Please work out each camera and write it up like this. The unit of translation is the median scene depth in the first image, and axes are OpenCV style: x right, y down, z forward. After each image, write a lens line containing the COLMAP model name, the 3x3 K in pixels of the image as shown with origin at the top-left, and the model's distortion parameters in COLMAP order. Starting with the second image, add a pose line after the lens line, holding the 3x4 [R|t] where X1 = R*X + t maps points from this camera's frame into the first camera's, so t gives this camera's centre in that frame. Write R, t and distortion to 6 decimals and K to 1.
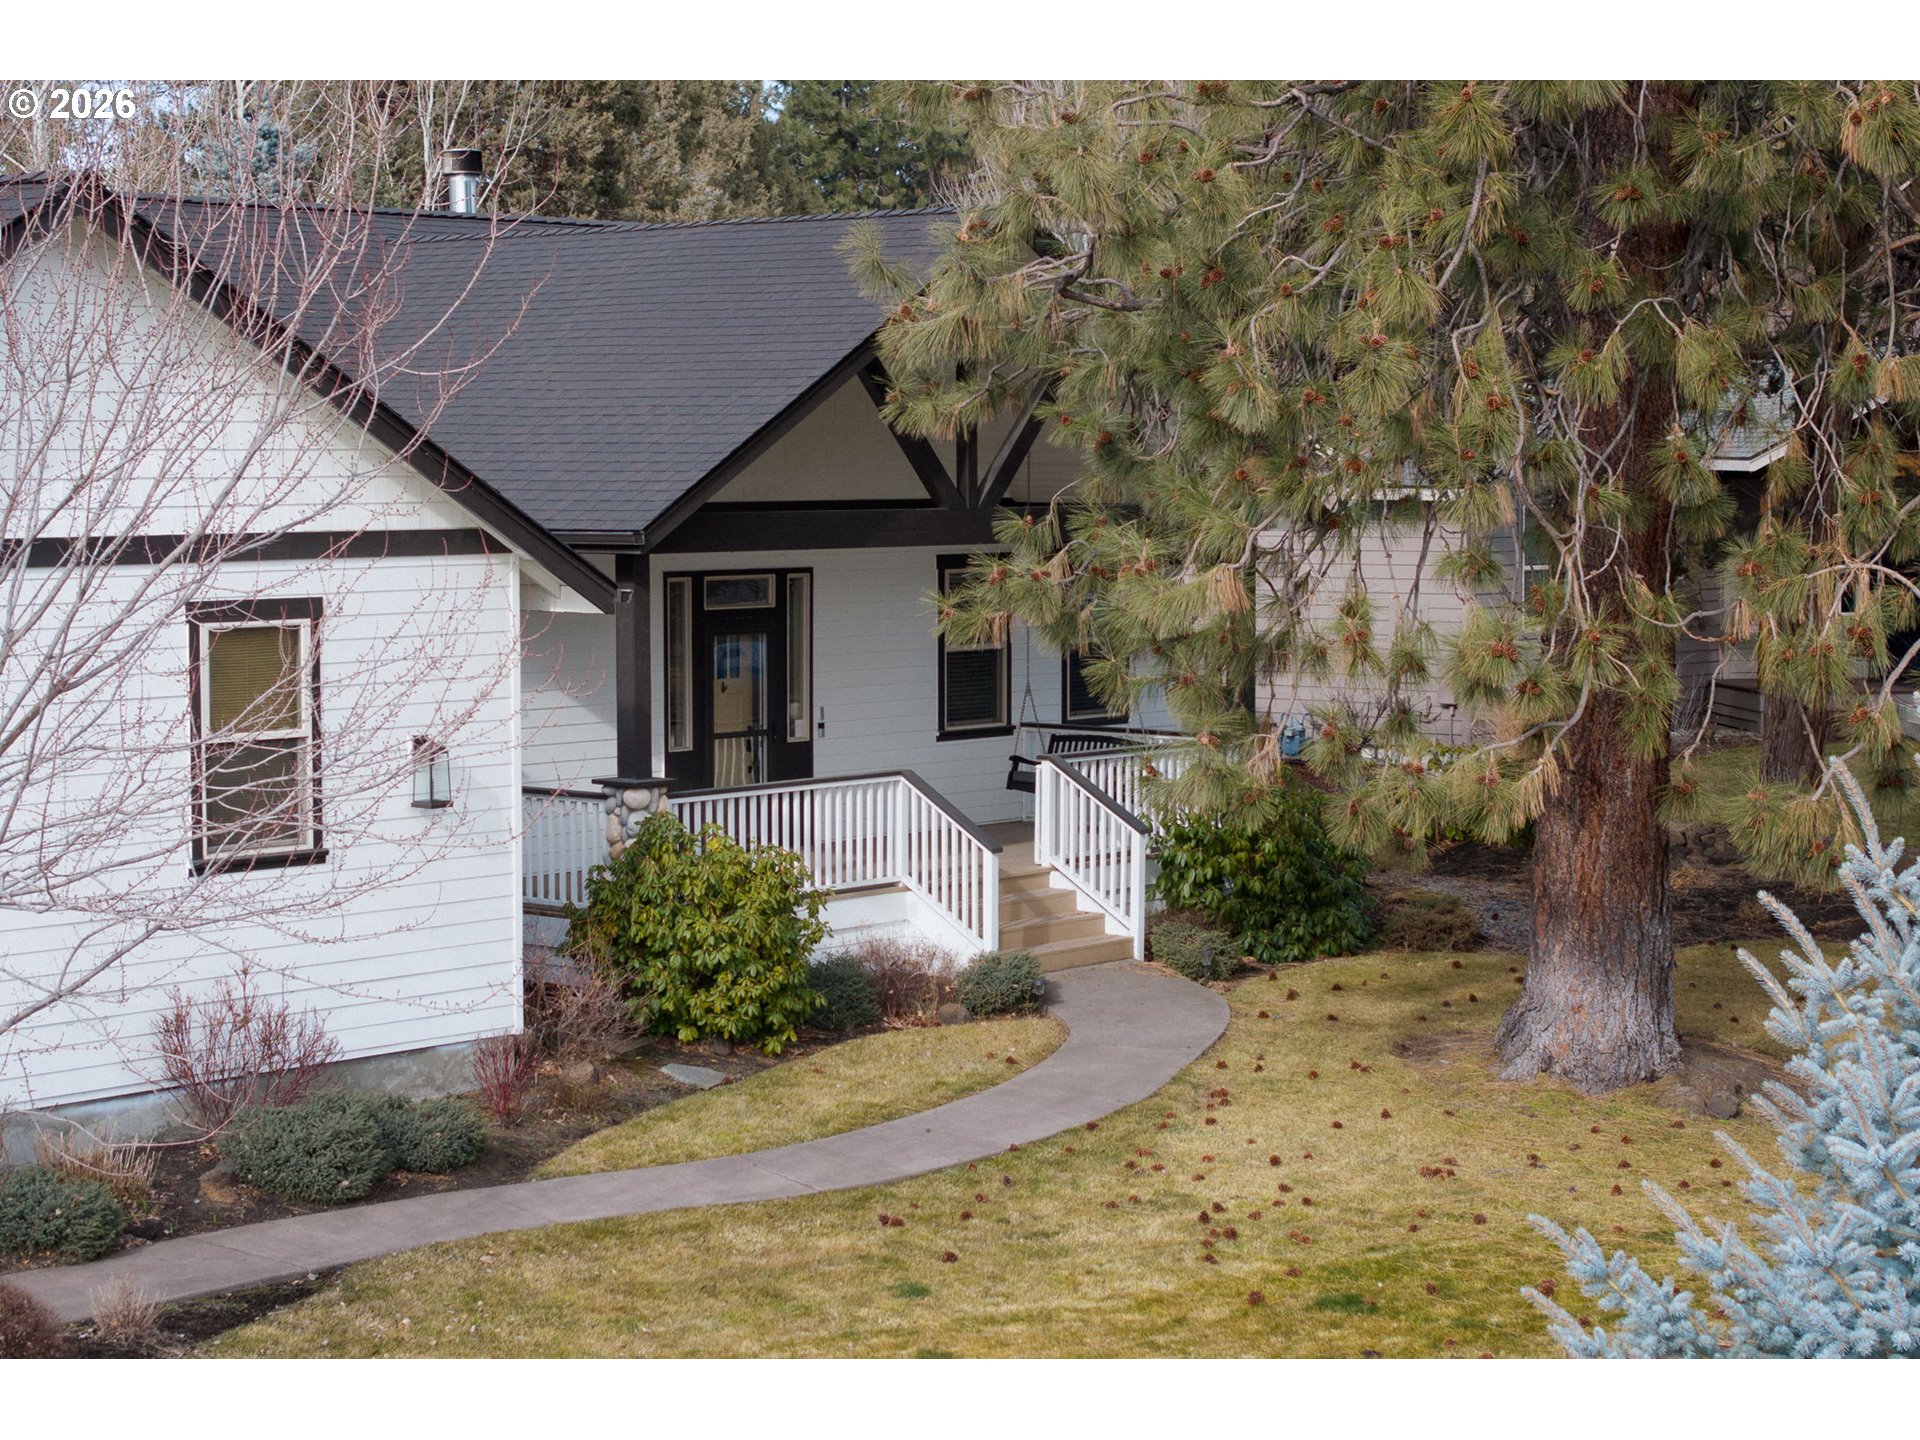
lens RADIAL K [[3984.4, 0, 960.0], [0, 3984.4, 720.0], [0, 0, 1]] dist [-0.044137, 0.093407]
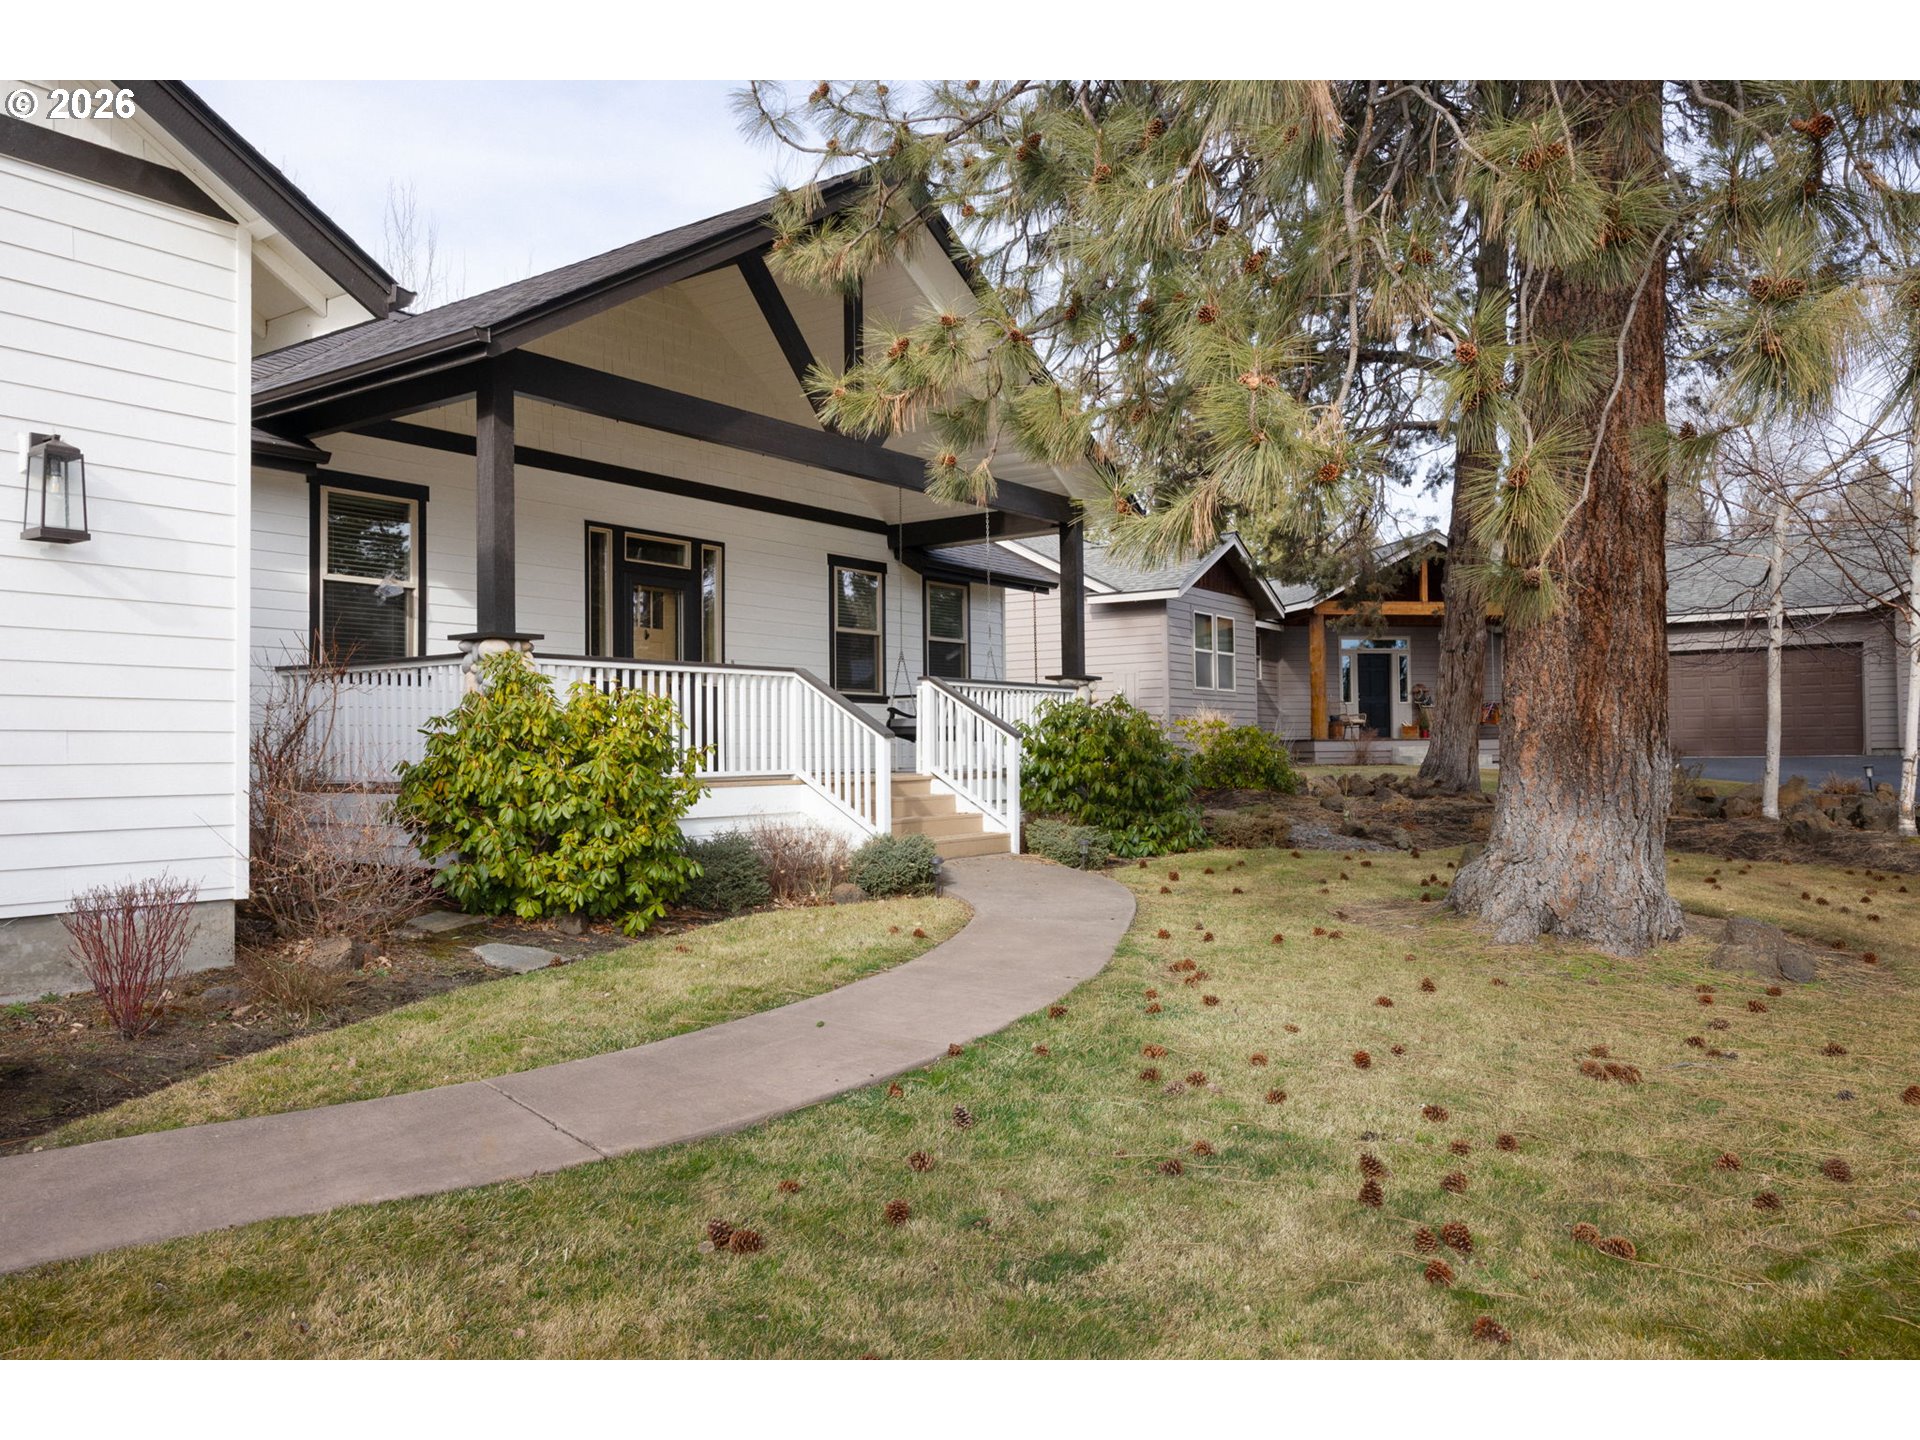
lens RADIAL K [[1415.0, 0, 960.0], [0, 1415.0, 720.0], [0, 0, 1]] dist [-0.013377, 0.000556]
pose [[0.996161, -0.006438, 0.087308, -0.004605], [0.014904, 0.995206, -0.096657, 0.069907], [-0.086267, 0.097587, 0.991481, 0.701792]]
